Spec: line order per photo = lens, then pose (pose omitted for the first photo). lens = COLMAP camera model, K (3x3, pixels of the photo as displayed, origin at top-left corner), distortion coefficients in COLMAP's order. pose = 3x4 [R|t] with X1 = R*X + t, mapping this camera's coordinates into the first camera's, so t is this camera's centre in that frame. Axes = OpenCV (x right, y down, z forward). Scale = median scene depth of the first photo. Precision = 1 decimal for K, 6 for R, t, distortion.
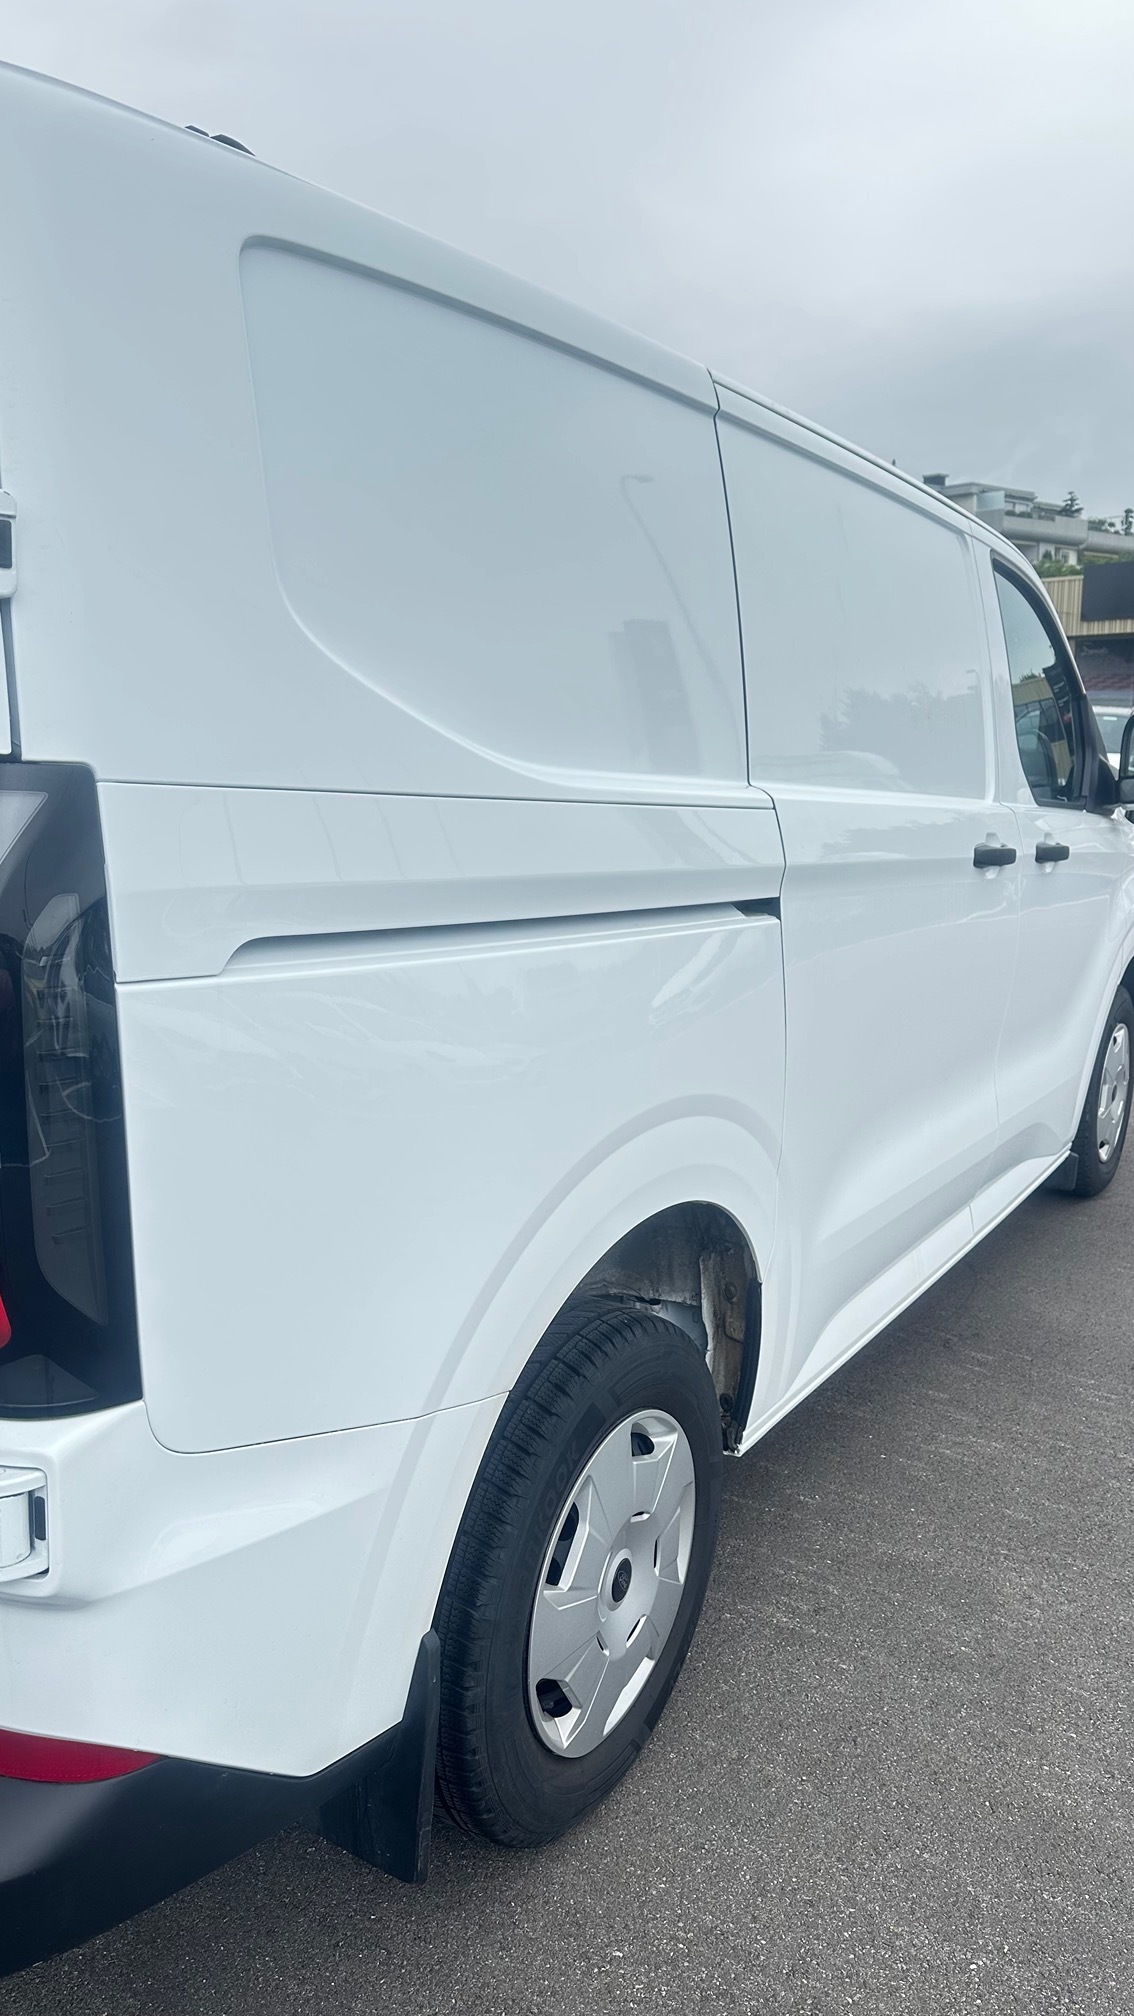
lens RADIAL K [[1374.2, 0, 567.0], [0, 1374.2, 1008.0], [0, 0, 1]] dist [0.088471, -0.154040]
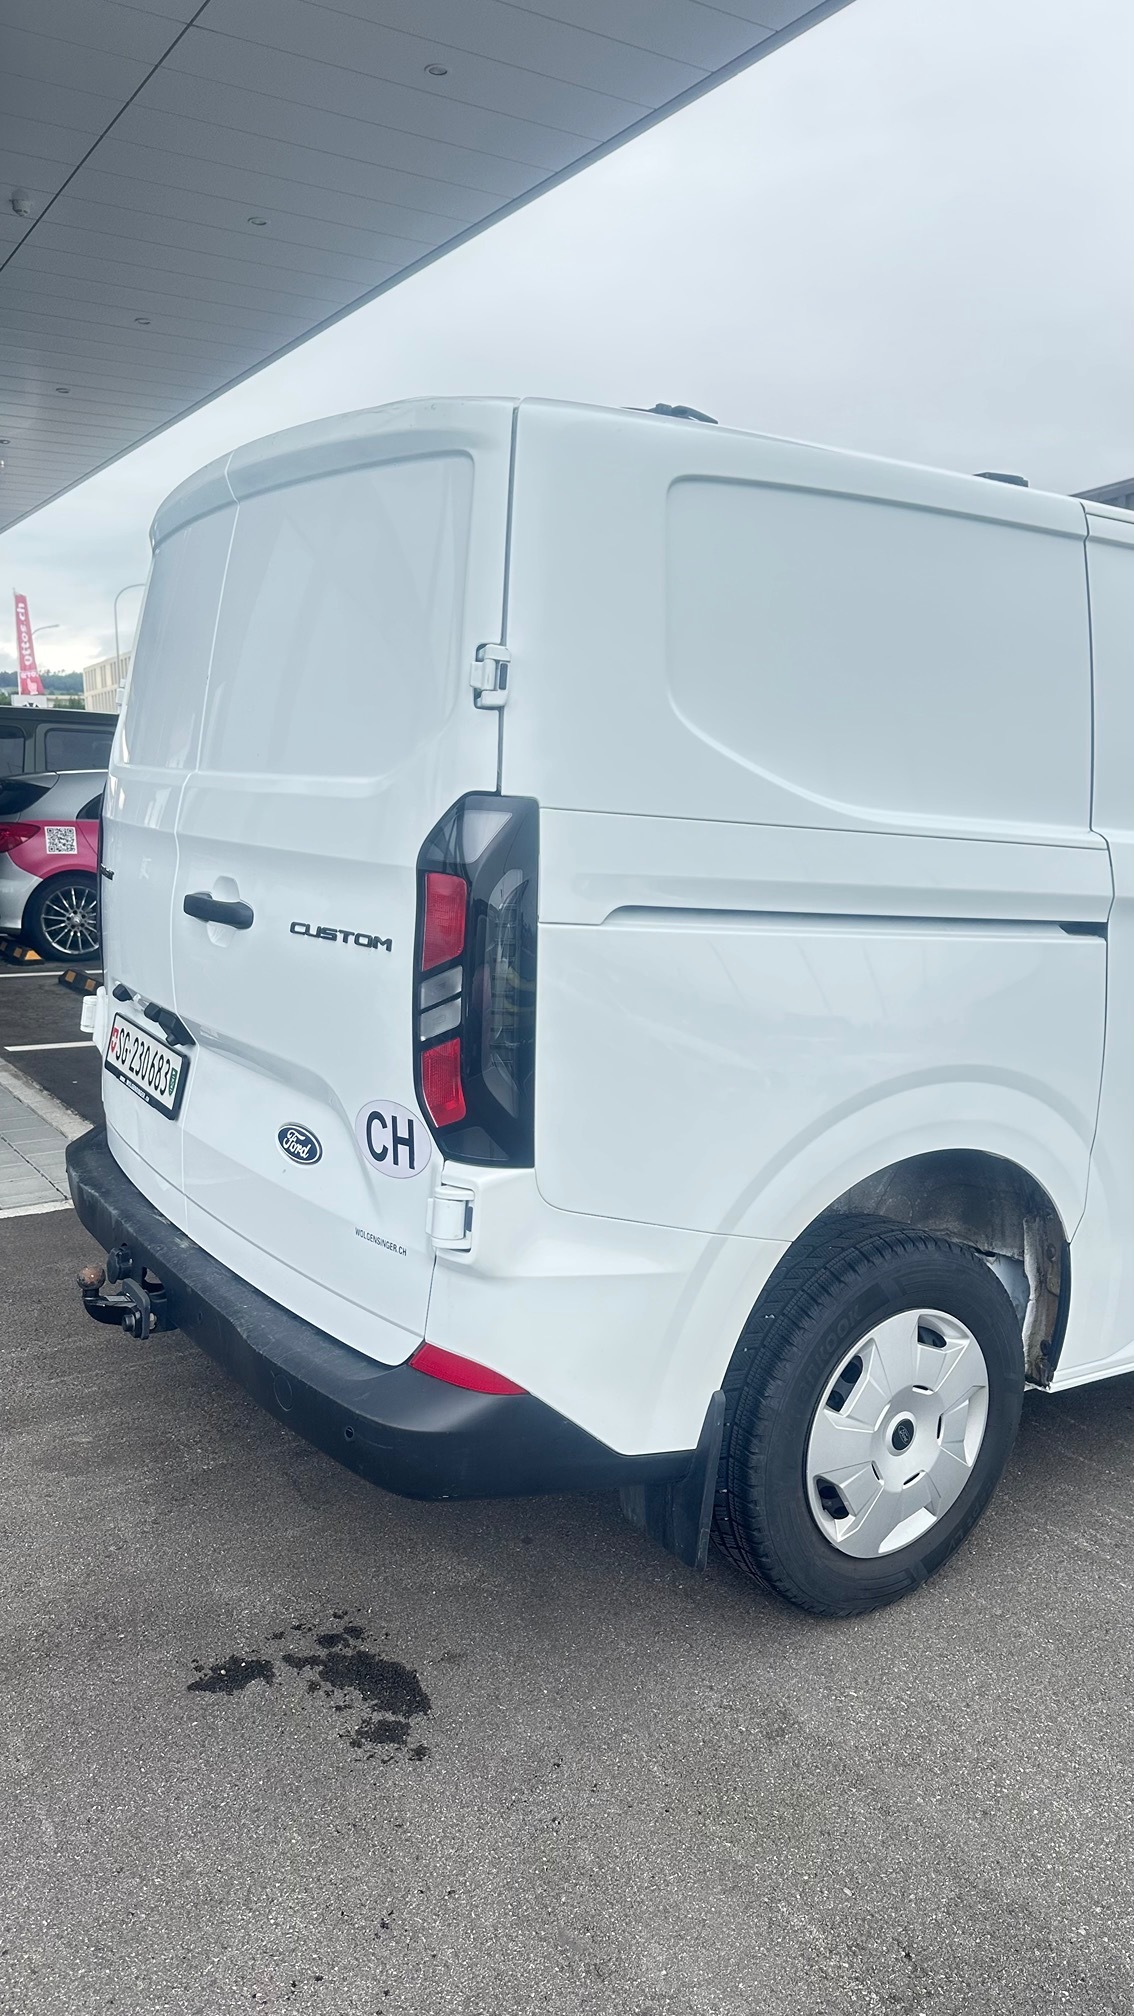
lens RADIAL K [[1374.2, 0, 567.0], [0, 1374.2, 1008.0], [0, 0, 1]] dist [0.088471, -0.154040]
pose [[0.911894, 0.080537, -0.402446, 0.254638], [-0.095833, 0.995235, -0.017979, 0.071805], [0.399080, 0.054963, 0.915267, -0.348066]]
